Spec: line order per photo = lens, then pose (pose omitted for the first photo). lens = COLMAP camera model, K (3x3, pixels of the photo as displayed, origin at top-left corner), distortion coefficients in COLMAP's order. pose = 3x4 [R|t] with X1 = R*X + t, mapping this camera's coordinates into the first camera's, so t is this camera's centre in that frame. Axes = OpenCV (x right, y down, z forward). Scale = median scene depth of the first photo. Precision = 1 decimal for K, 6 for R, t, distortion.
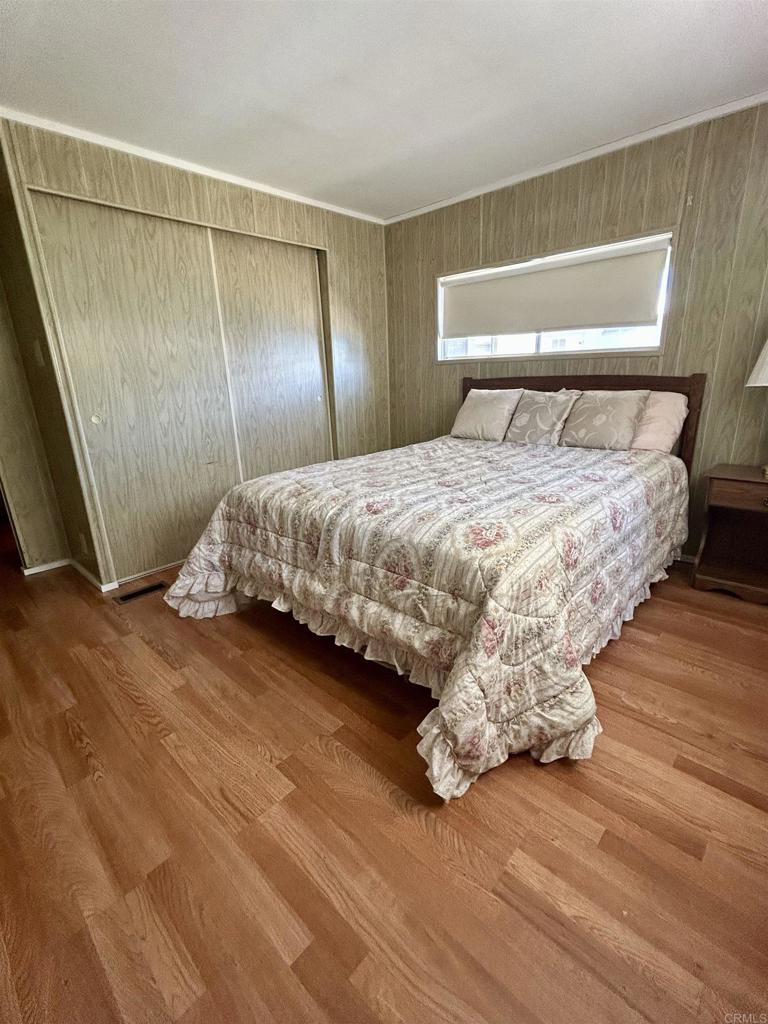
lens RADIAL K [[456.9, 0, 384.5], [0, 456.9, 511.8], [0, 0, 1]] dist [-0.002079, 0.000051]
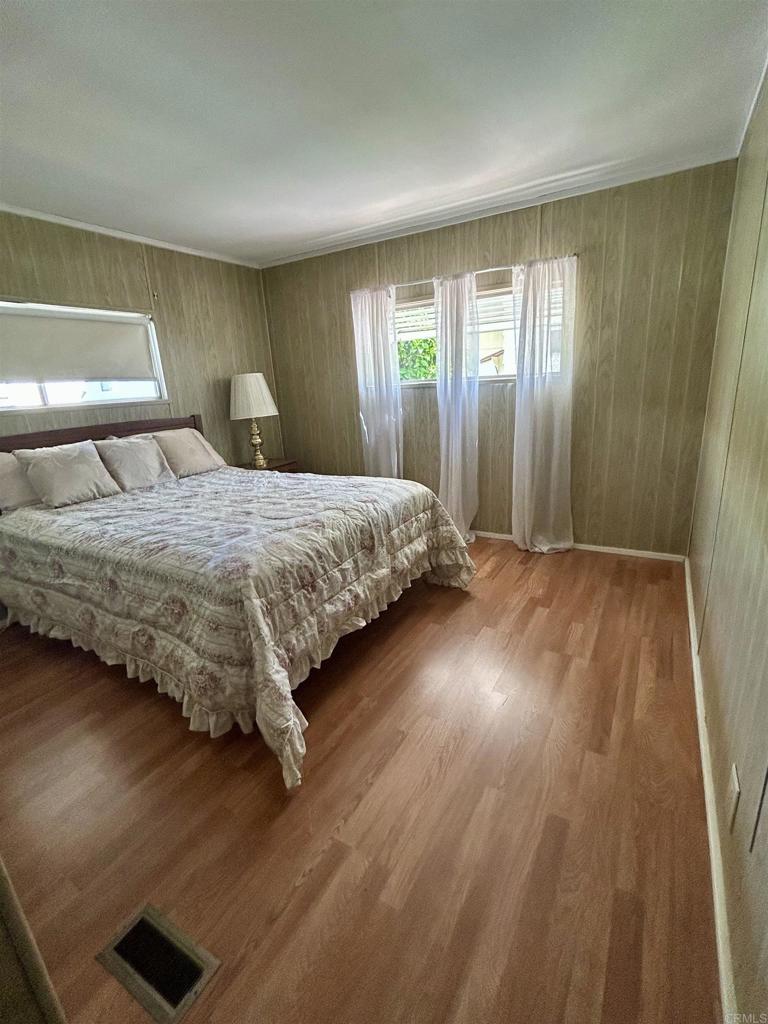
lens RADIAL K [[456.9, 0, 387.1], [0, 456.9, 511.5], [0, 0, 1]] dist [-0.002079, 0.000051]
pose [[-0.217462, -0.224779, 0.949834, -0.871977], [0.341603, 0.894053, 0.289787, -0.230583], [-0.914340, 0.387484, -0.117637, 0.701051]]
